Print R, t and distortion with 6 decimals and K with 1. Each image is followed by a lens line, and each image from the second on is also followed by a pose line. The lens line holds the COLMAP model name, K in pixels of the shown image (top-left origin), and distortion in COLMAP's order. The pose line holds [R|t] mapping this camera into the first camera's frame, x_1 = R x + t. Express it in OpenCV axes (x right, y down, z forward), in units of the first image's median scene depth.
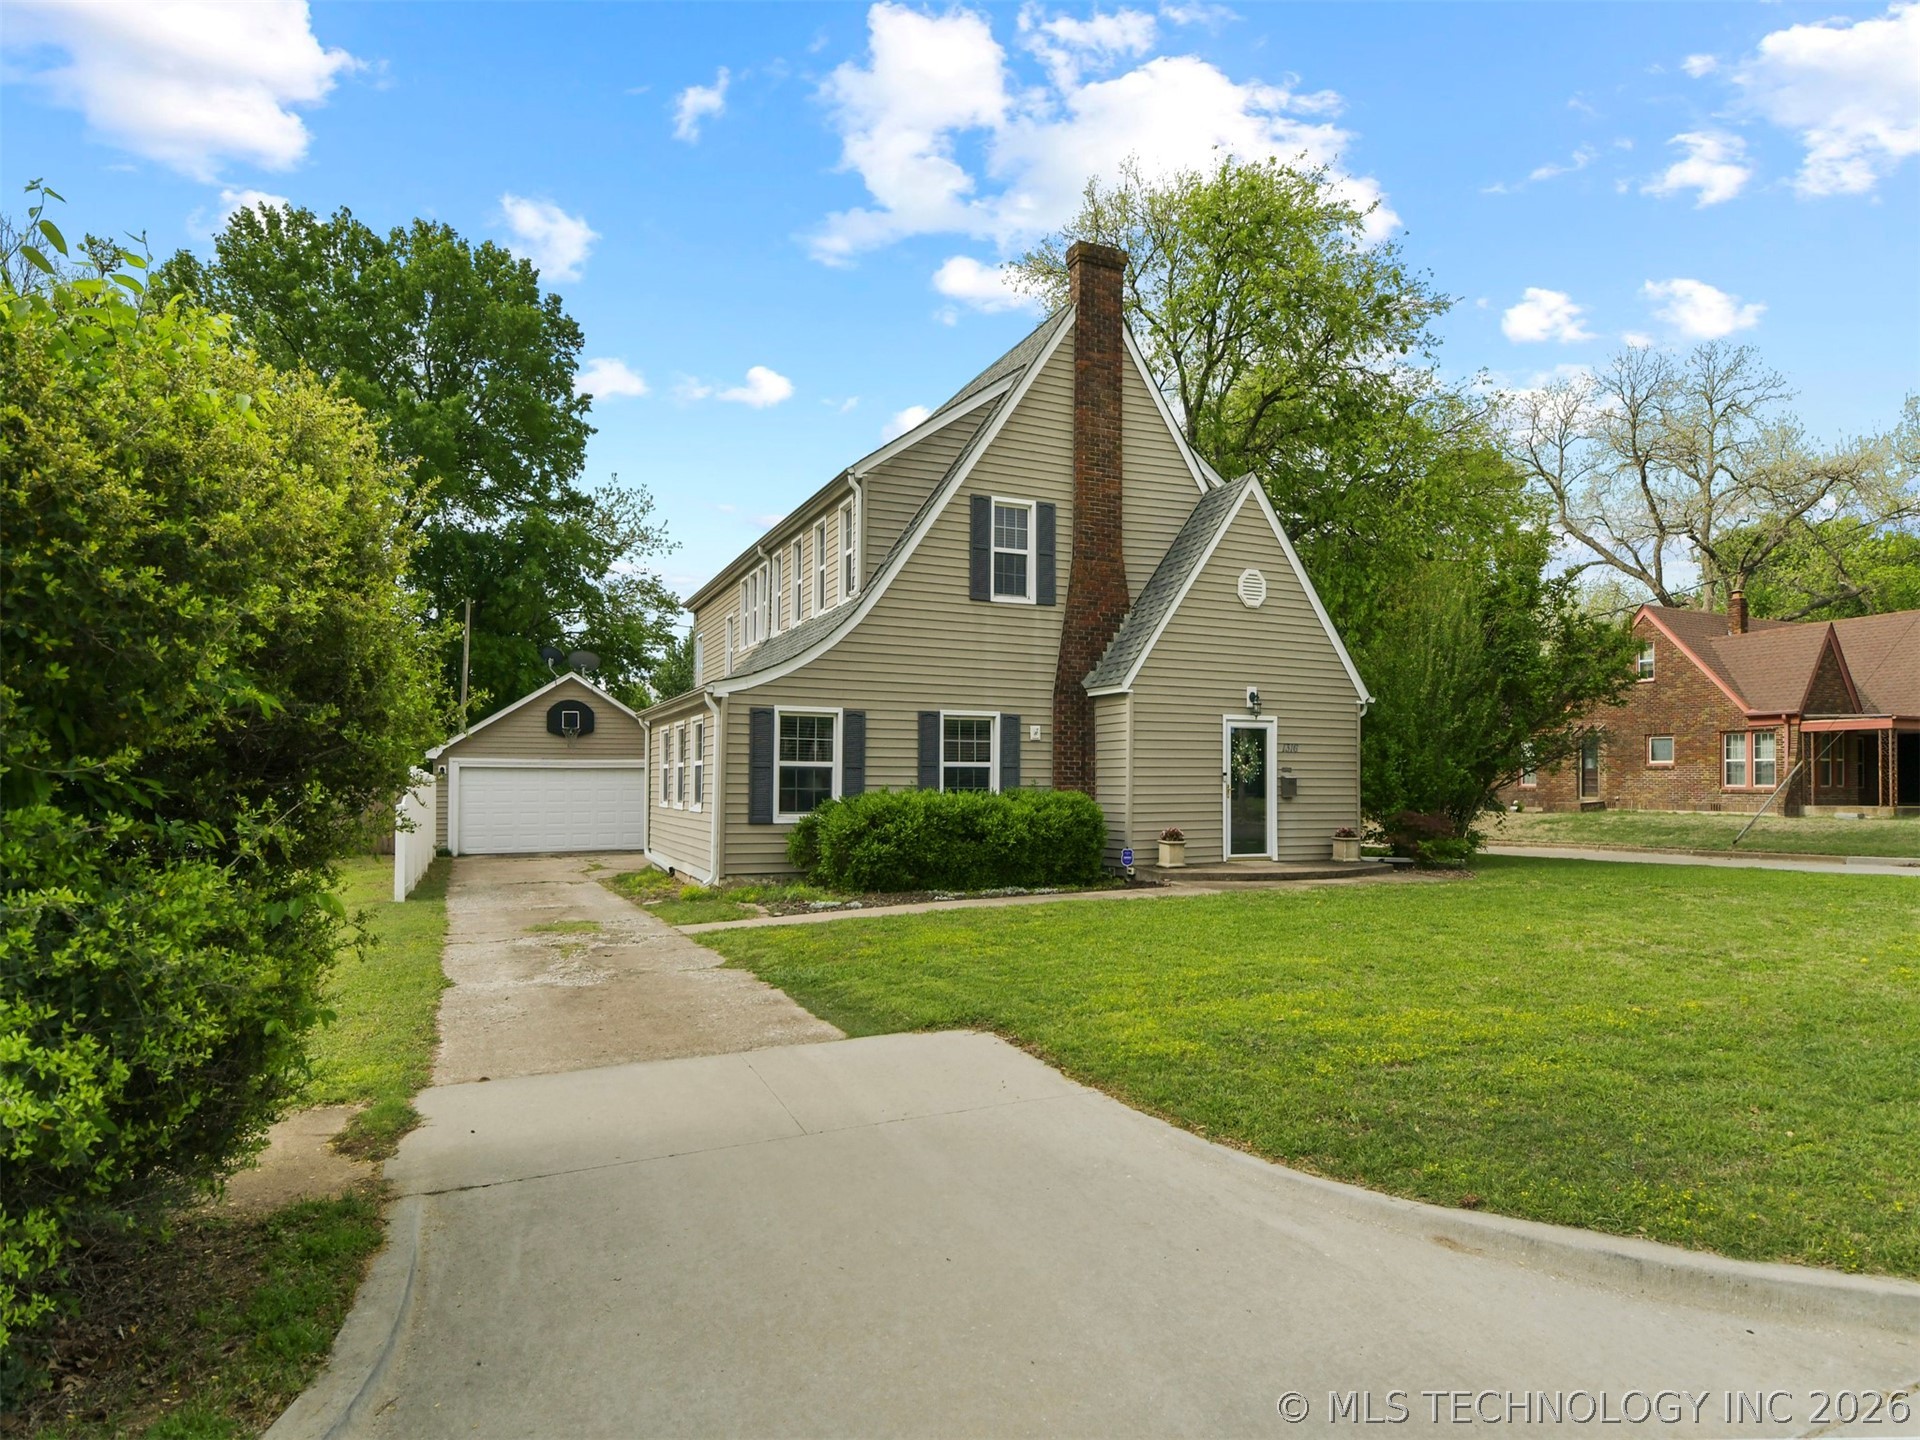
lens RADIAL K [[1076.1, 0, 962.5], [0, 1076.1, 734.2], [0, 0, 1]] dist [-0.011976, -0.003504]
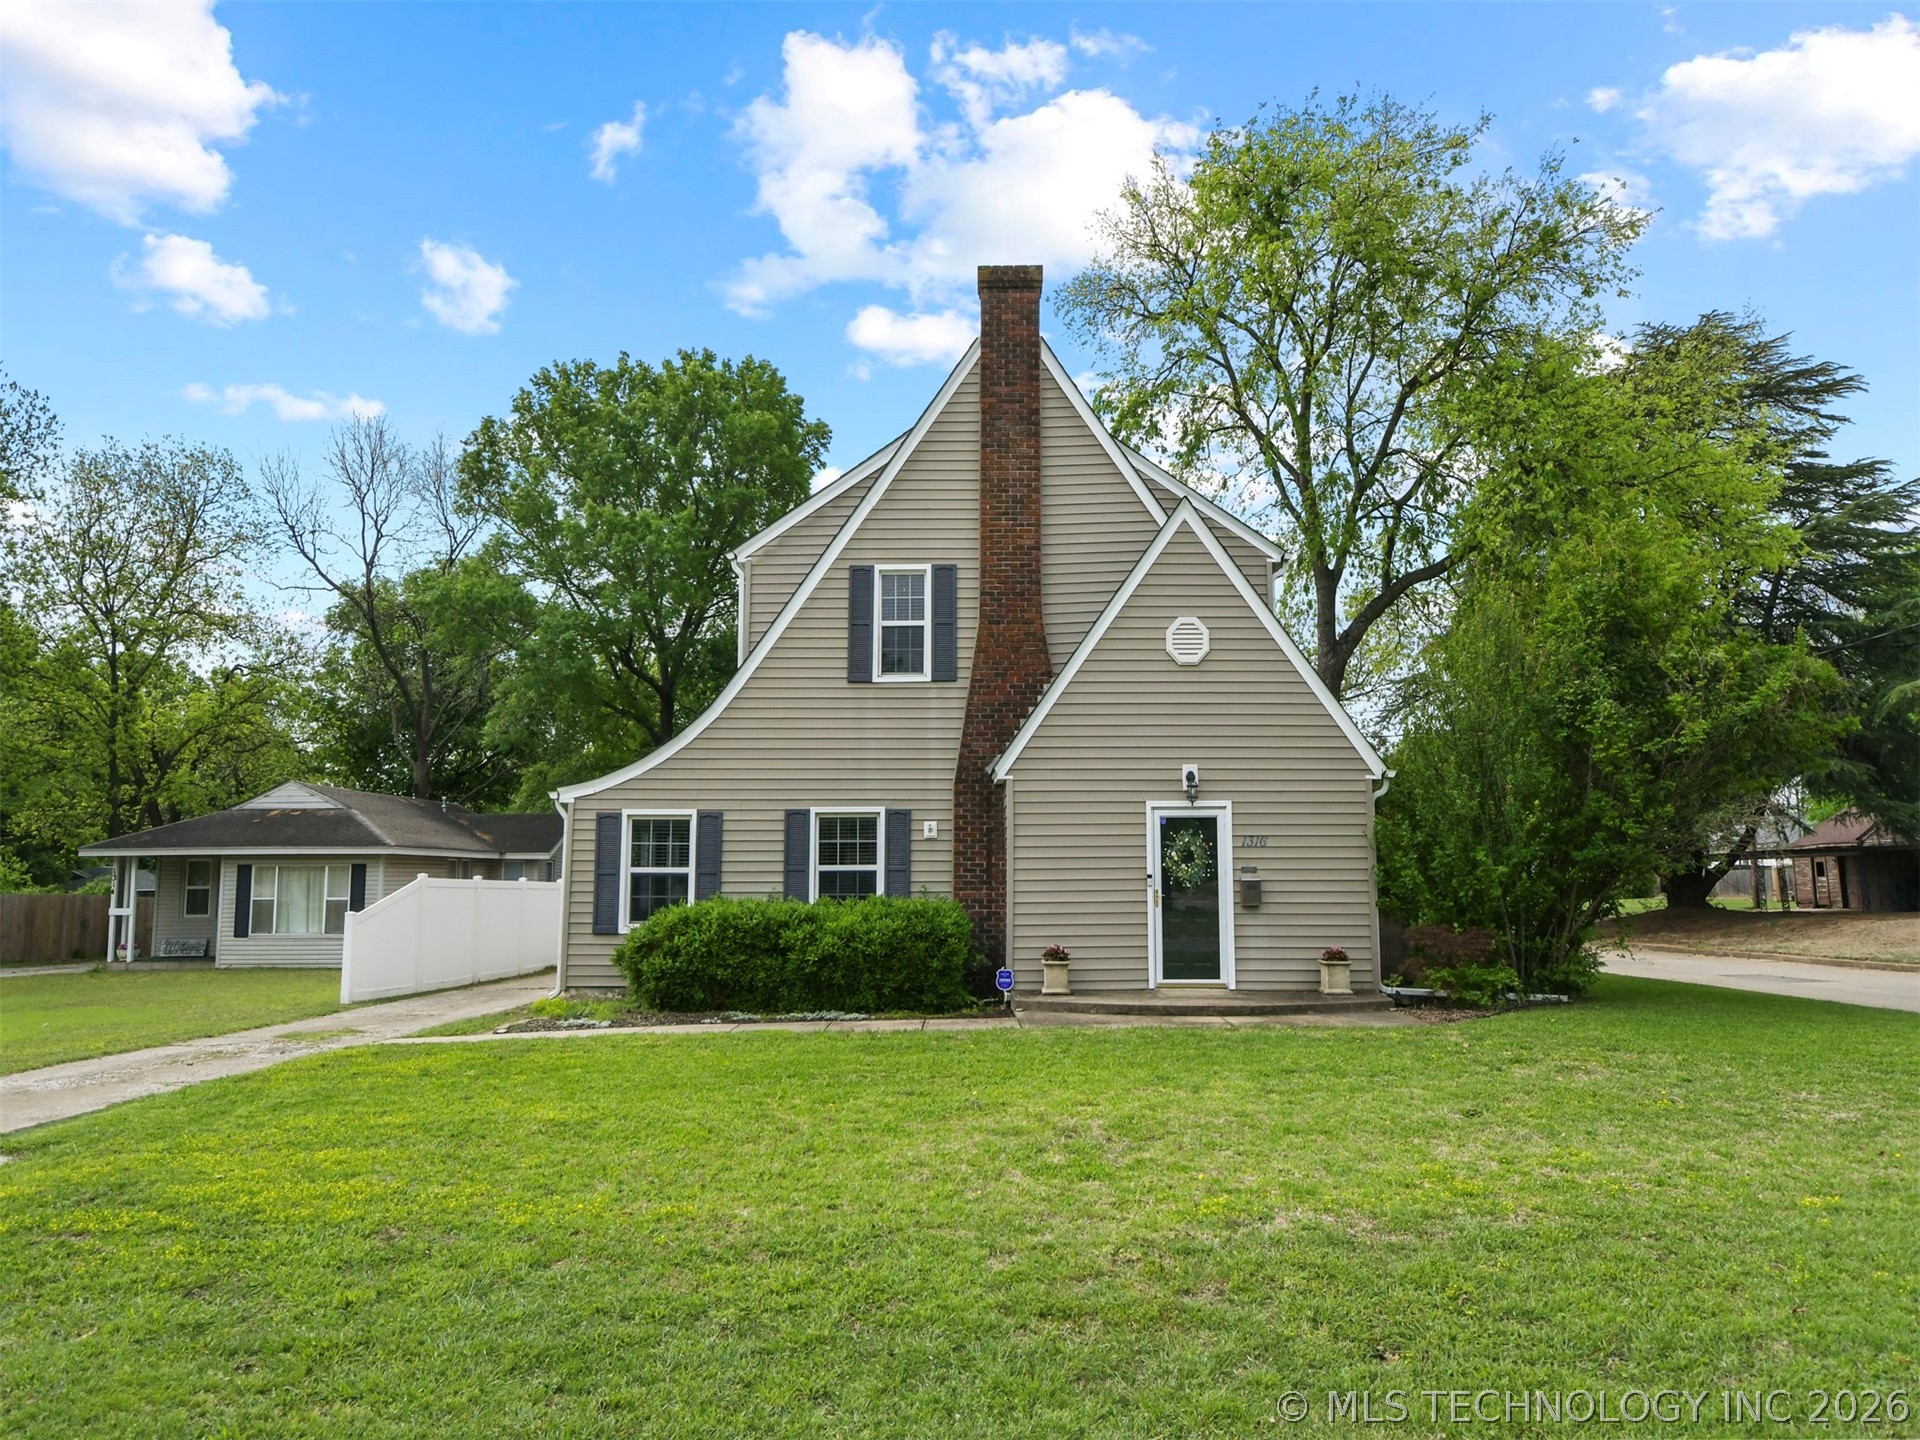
lens RADIAL K [[1214.6, 0, 961.4], [0, 1214.6, 718.4], [0, 0, 1]] dist [-0.000055, -0.000235]
pose [[0.912381, -0.061670, -0.404670, 0.483516], [0.024664, 0.995072, -0.096036, 0.003801], [0.408599, 0.077641, 0.909406, 0.120671]]
